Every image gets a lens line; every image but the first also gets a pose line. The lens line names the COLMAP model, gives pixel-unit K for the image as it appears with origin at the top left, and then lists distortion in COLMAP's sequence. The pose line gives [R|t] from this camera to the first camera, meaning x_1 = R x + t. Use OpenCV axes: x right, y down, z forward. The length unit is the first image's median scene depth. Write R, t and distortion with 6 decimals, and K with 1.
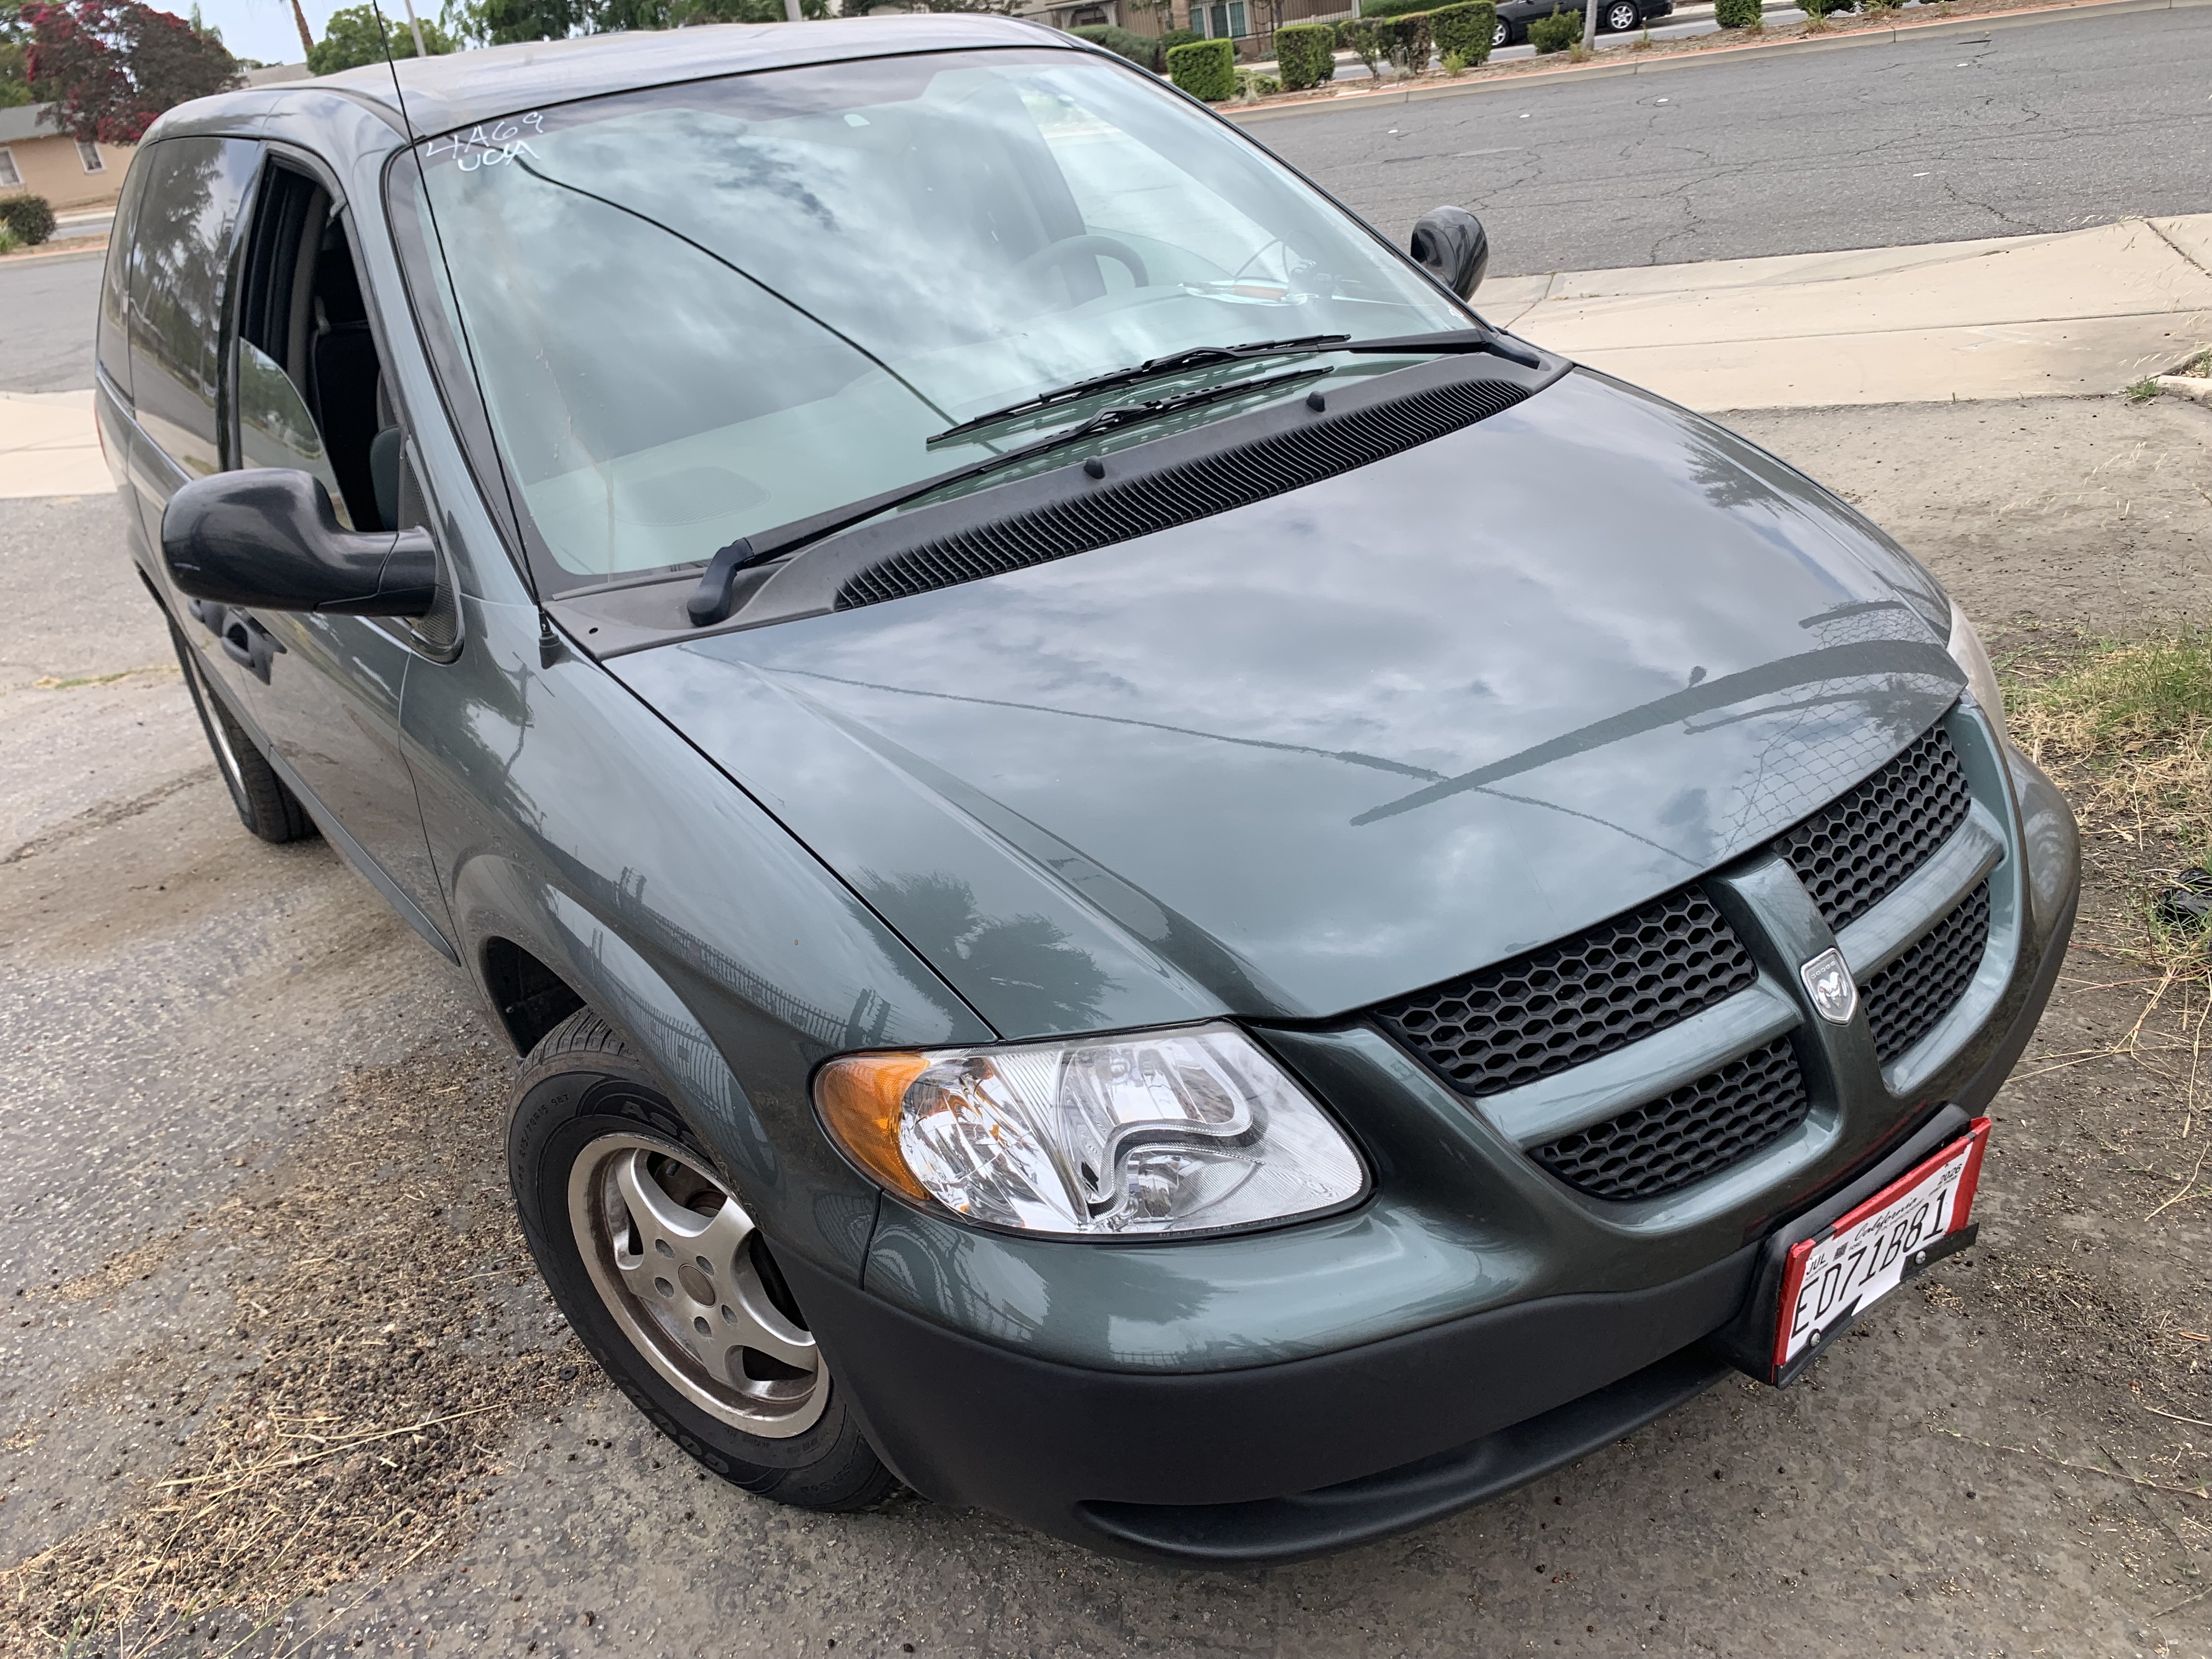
lens RADIAL K [[1689.7, 0, 1106.0], [0, 1689.7, 829.5], [0, 0, 1]] dist [0.047669, -0.075634]
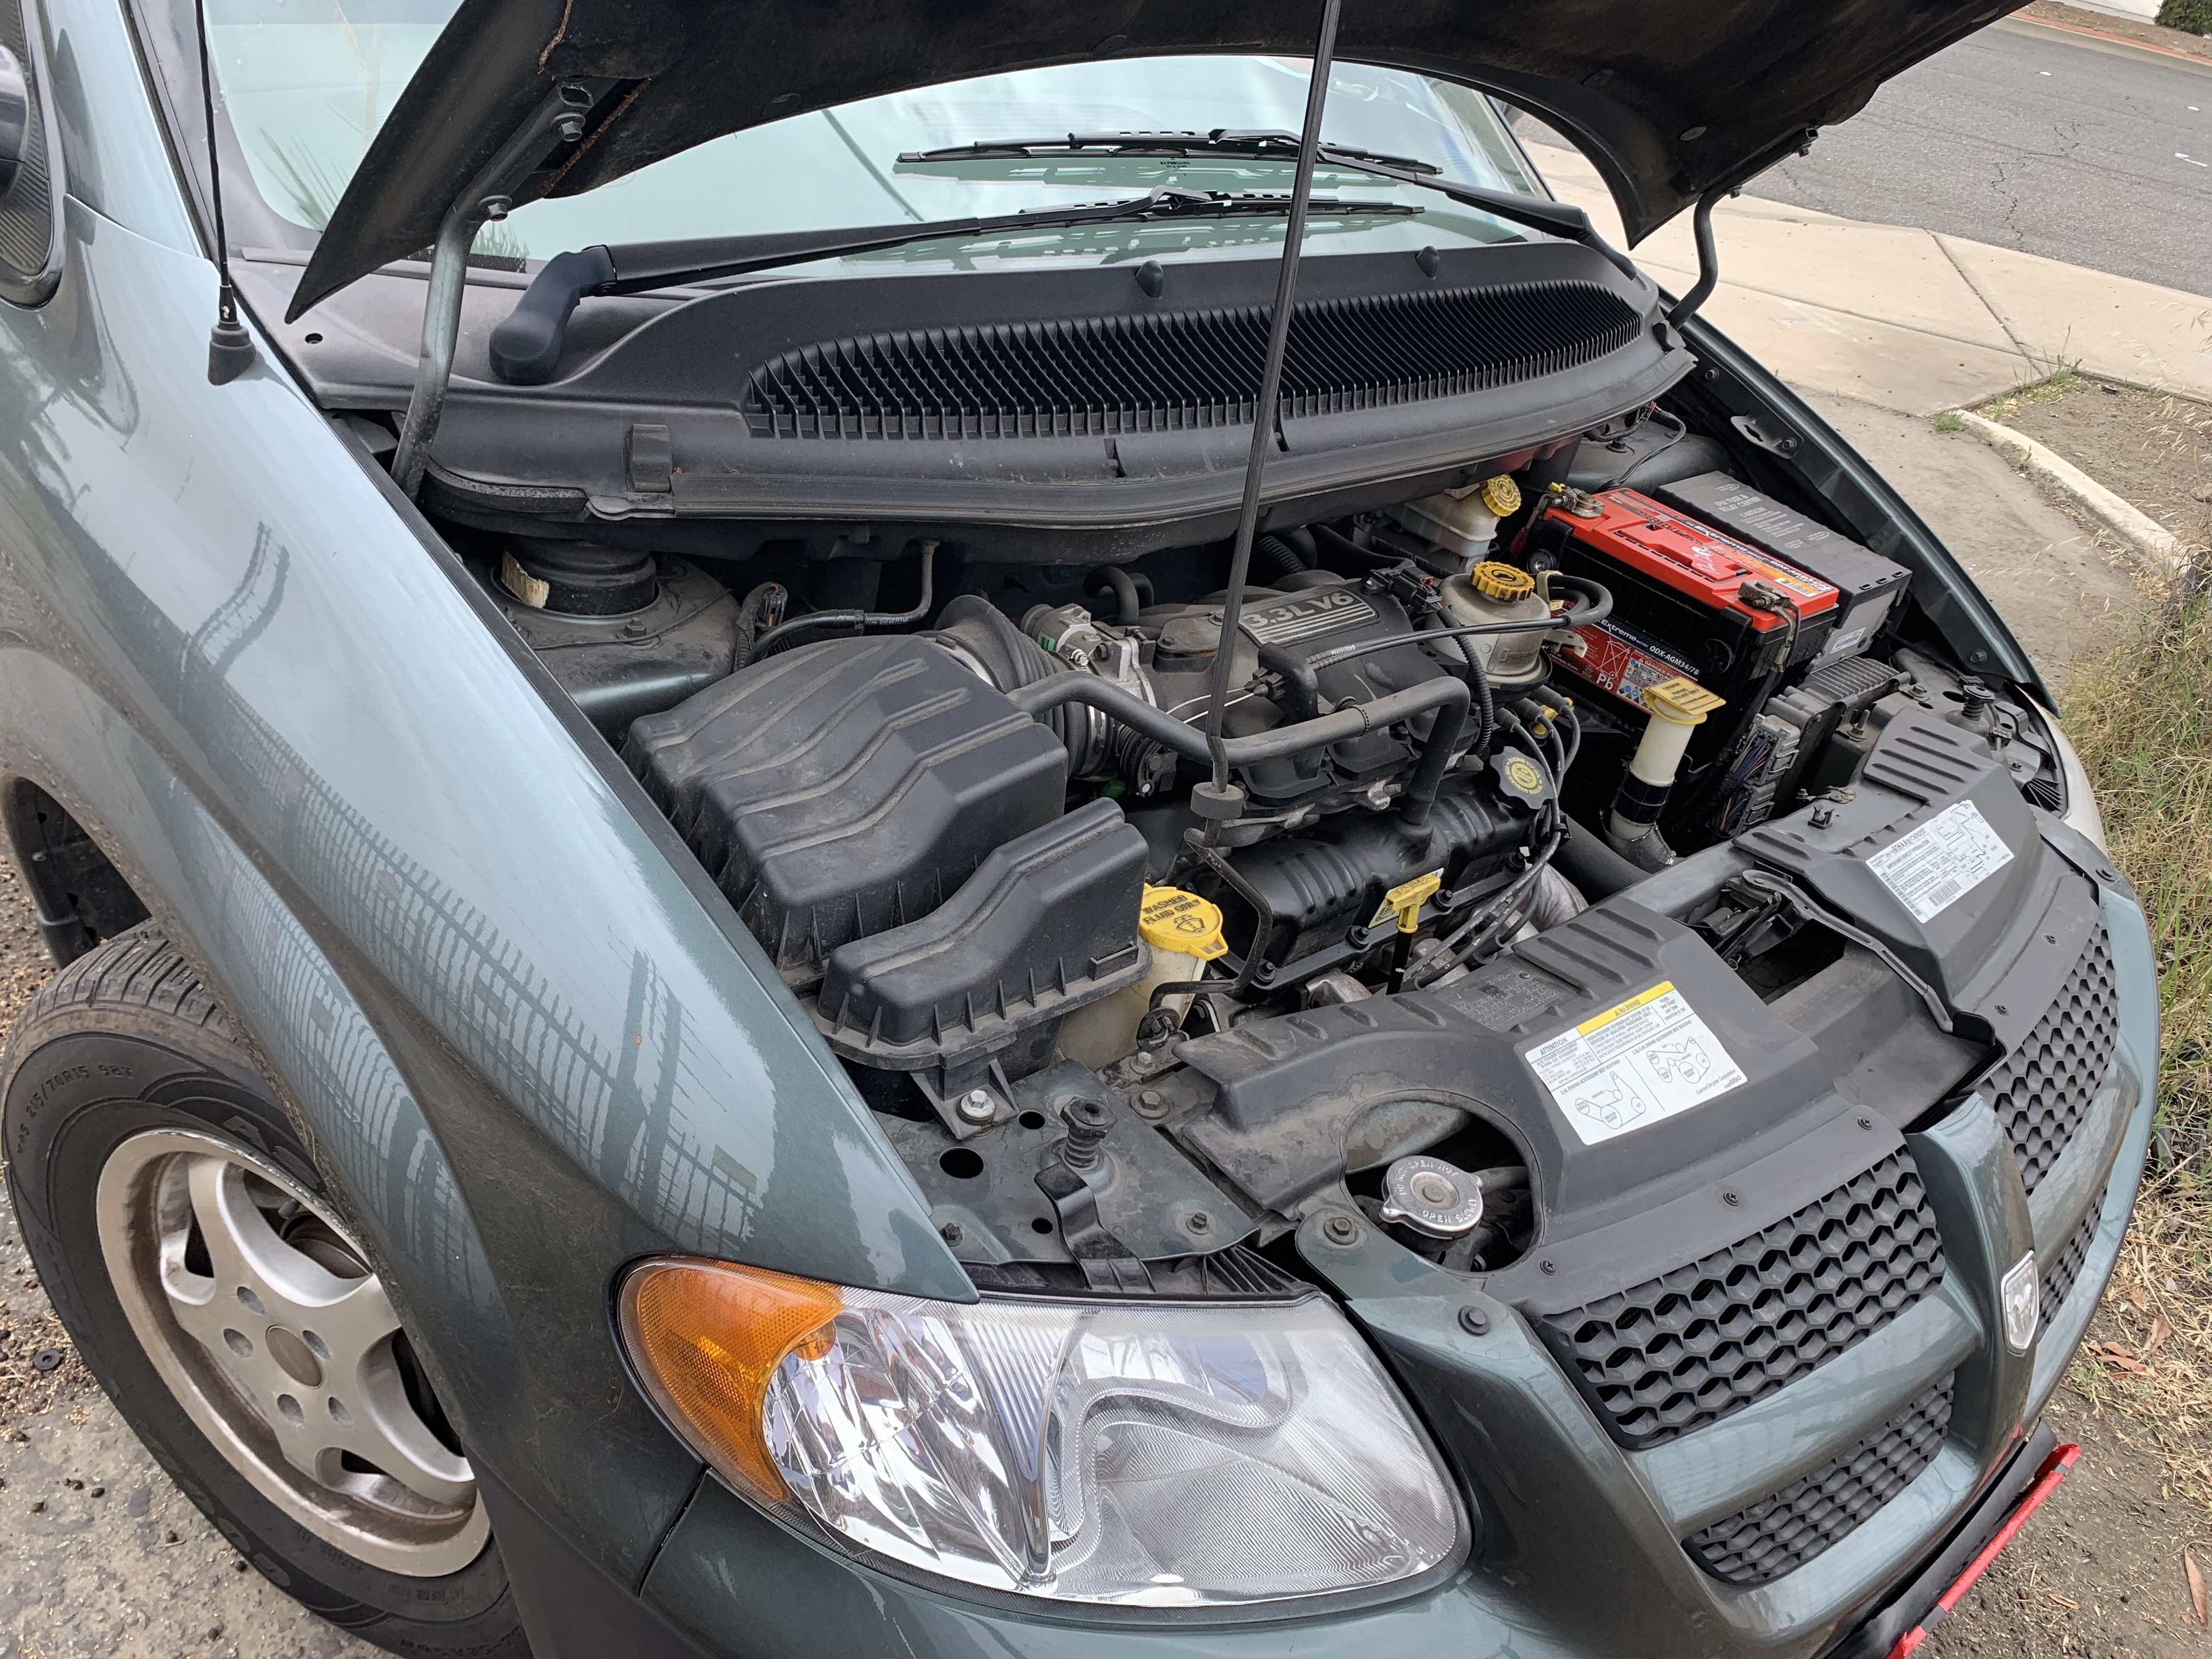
lens RADIAL K [[1670.4, 0, 1106.0], [0, 1670.4, 829.5], [0, 0, 1]] dist [-0.000968, -0.002728]
pose [[0.944399, 0.199495, 0.261367, -0.144924], [-0.238079, 0.963155, 0.125101, -0.080835], [-0.226780, -0.180371, 0.957098, 0.326747]]
